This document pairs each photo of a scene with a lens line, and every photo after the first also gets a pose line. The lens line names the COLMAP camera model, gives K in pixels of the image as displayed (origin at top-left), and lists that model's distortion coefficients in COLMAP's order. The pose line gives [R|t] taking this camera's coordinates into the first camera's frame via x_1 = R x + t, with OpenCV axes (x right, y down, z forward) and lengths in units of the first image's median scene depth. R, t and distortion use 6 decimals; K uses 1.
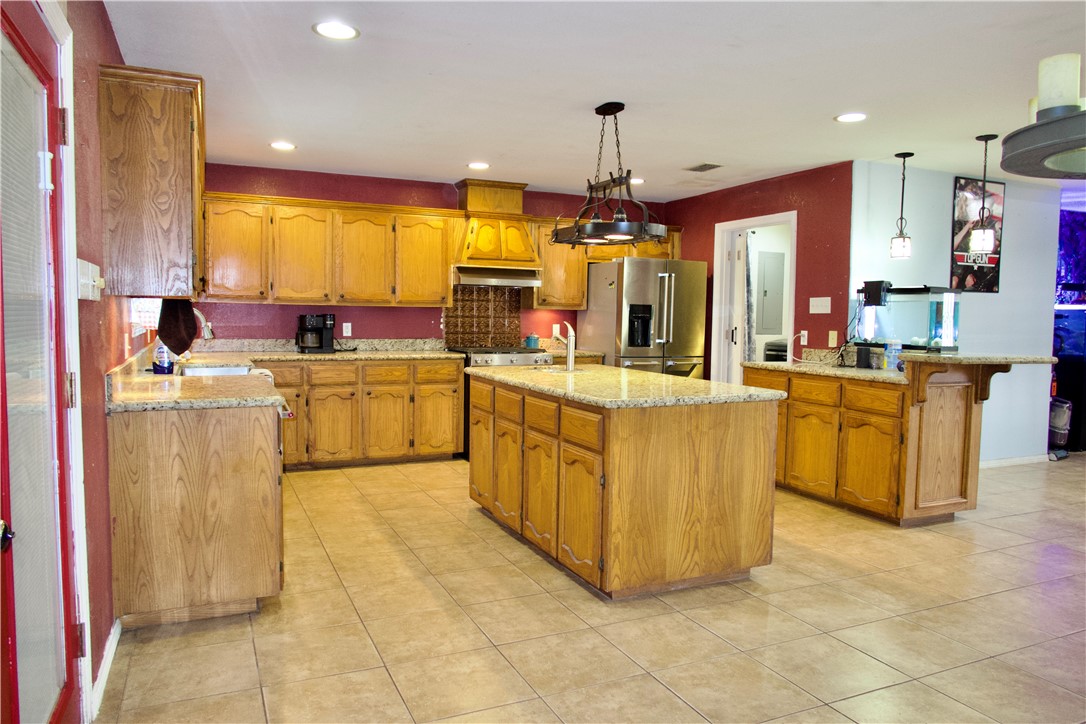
lens RADIAL K [[745.5, 0, 544.8], [0, 745.5, 365.3], [0, 0, 1]] dist [-0.028911, 0.012189]
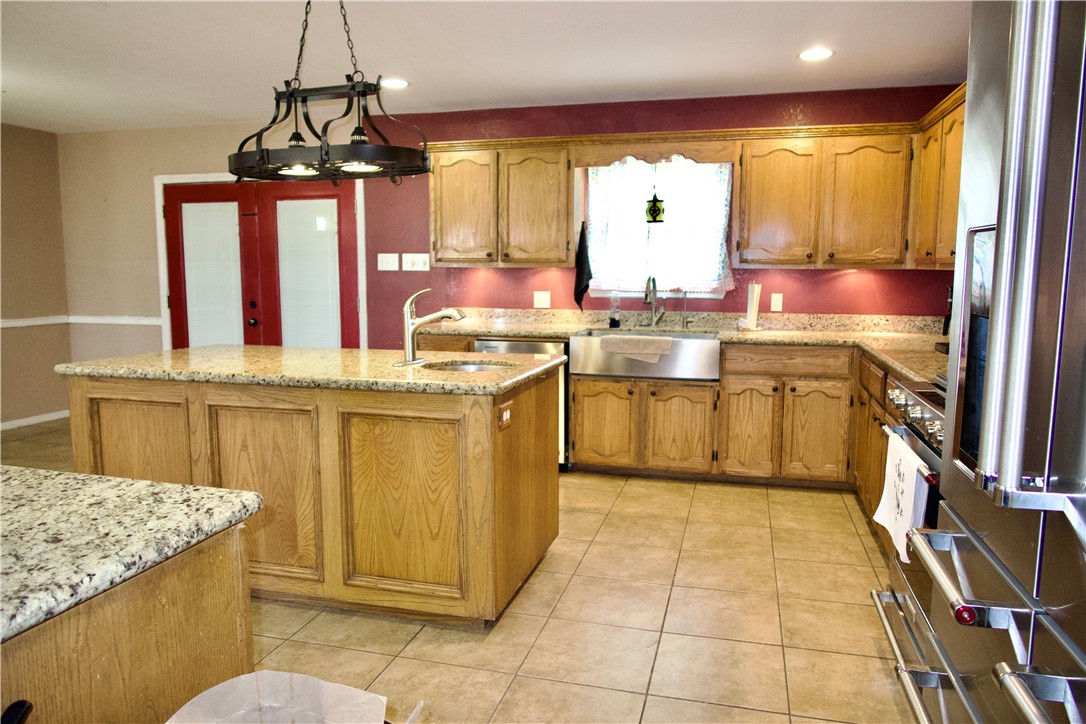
lens RADIAL K [[745.5, 0, 544.7], [0, 745.5, 356.9], [0, 0, 1]] dist [-0.028911, 0.012189]
pose [[-0.636124, 0.062905, -0.769019, 0.577086], [-0.070919, 0.987686, 0.139455, -0.115914], [0.768321, 0.143249, -0.623829, 1.842709]]
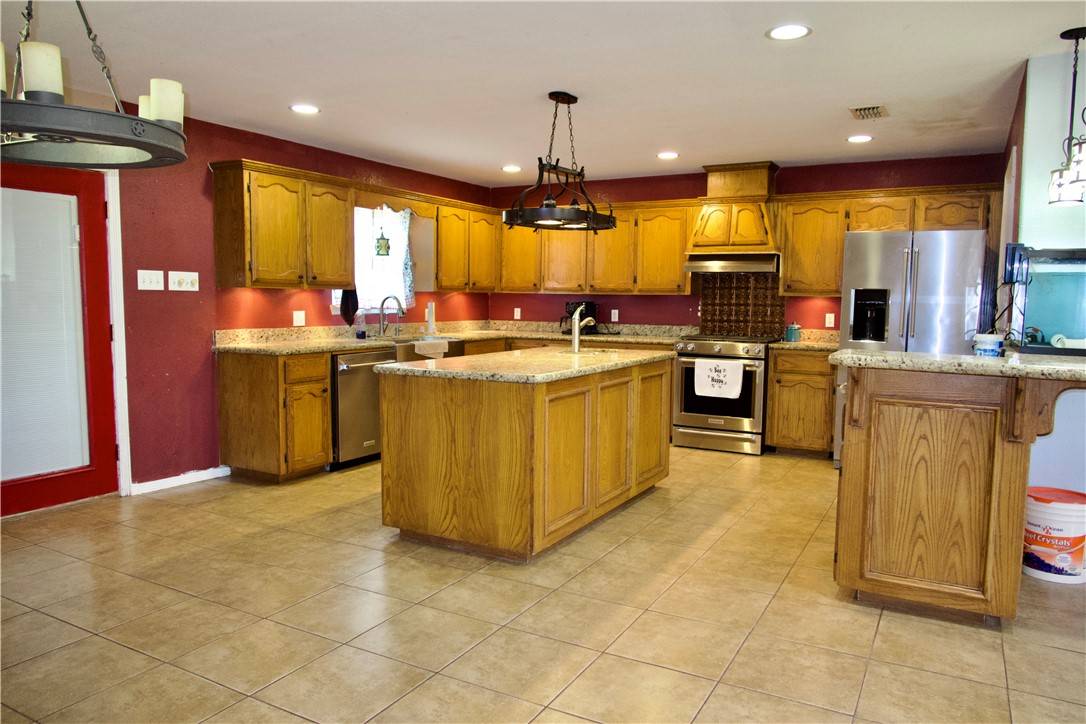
lens RADIAL K [[745.5, 0, 546.7], [0, 745.5, 365.5], [0, 0, 1]] dist [-0.028911, 0.012189]
pose [[0.590055, 0.062612, -0.804931, 1.037676], [-0.057953, 0.997701, 0.035124, -0.010504], [0.805280, 0.025923, 0.592327, 0.425866]]
